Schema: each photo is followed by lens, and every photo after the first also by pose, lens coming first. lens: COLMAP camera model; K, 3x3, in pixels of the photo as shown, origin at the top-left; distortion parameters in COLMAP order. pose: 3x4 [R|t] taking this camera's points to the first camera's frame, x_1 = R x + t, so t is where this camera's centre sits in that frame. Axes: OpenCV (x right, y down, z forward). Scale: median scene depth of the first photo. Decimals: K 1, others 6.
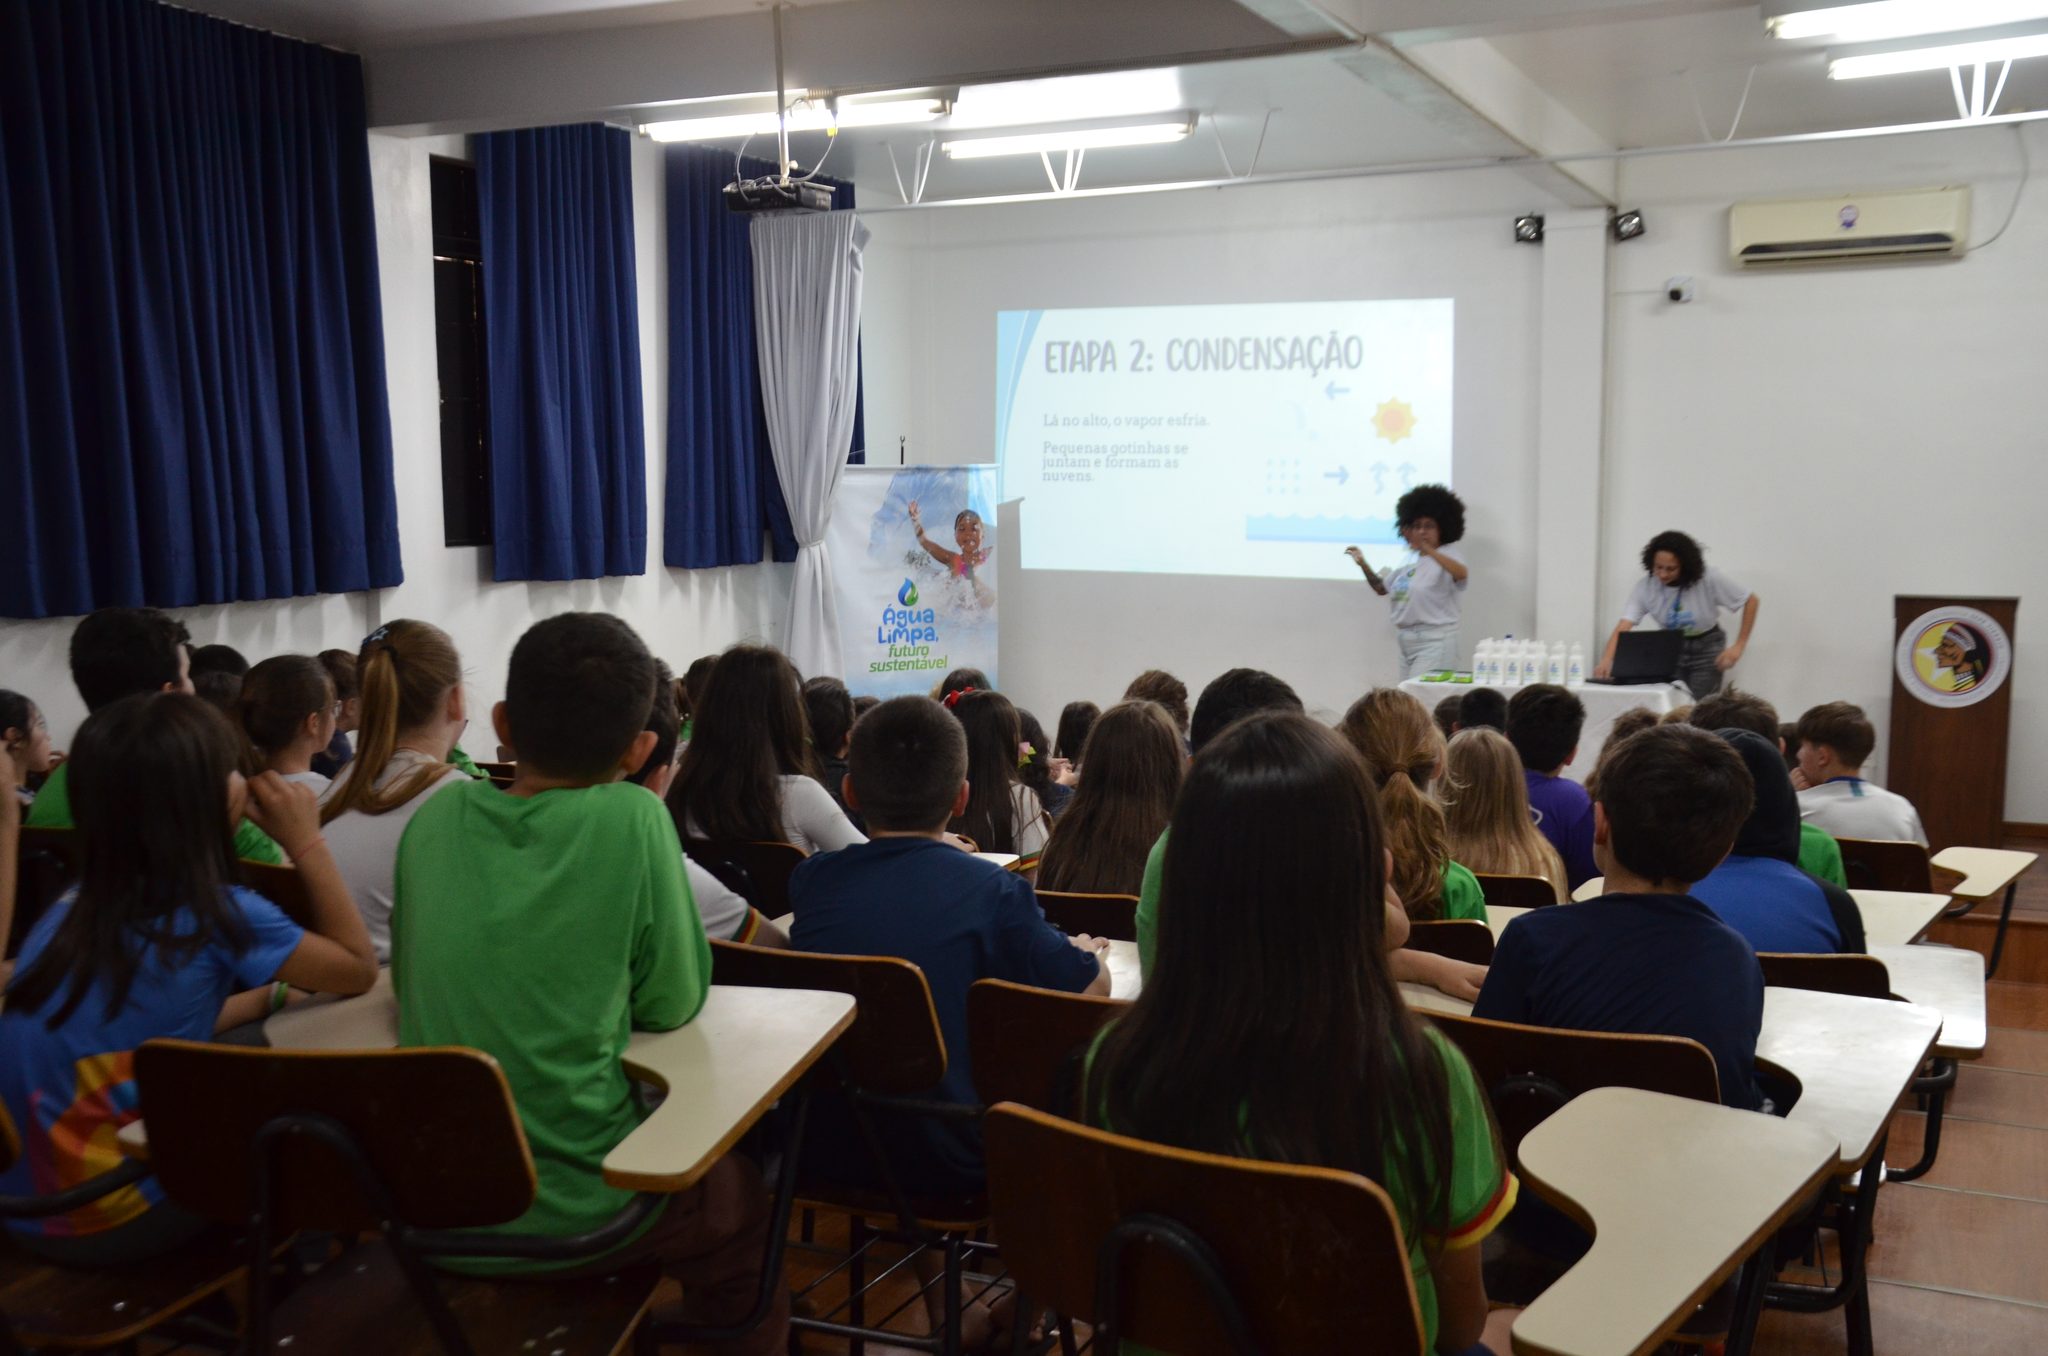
lens RADIAL K [[2023.8, 0, 1024.0], [0, 2023.8, 678.0], [0, 0, 1]] dist [-0.016859, -0.019414]
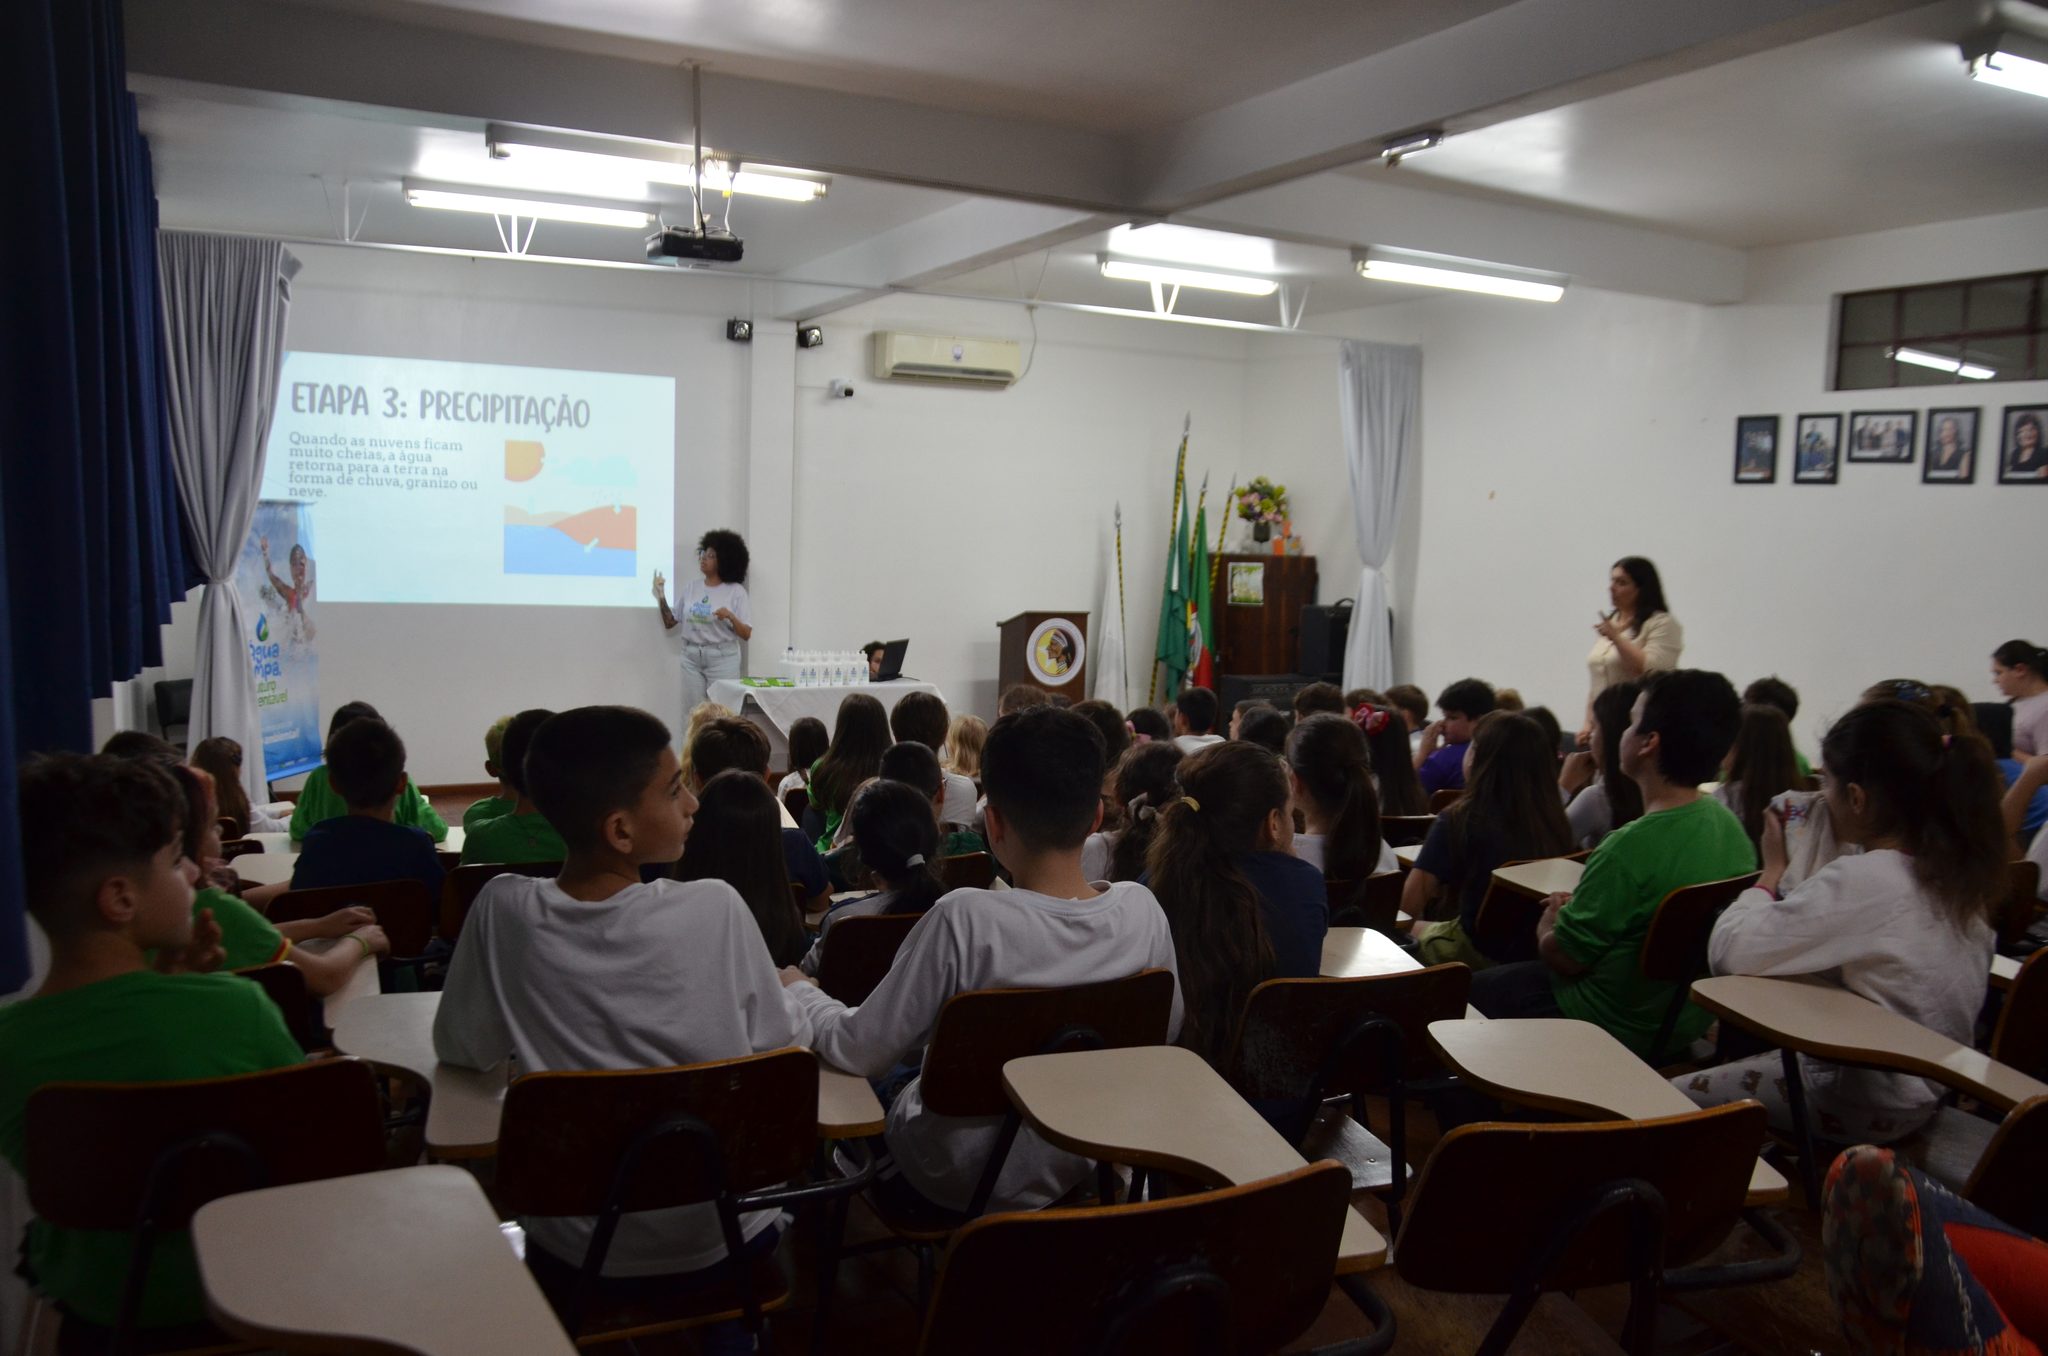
lens RADIAL K [[1594.9, 0, 1011.5], [0, 1594.9, 727.3], [0, 0, 1]] dist [-0.162478, 0.117817]
pose [[0.612433, -0.072852, 0.787159, -0.430982], [0.044380, 0.997343, 0.057775, -0.020940], [-0.789276, -0.000449, 0.614039, 0.246718]]
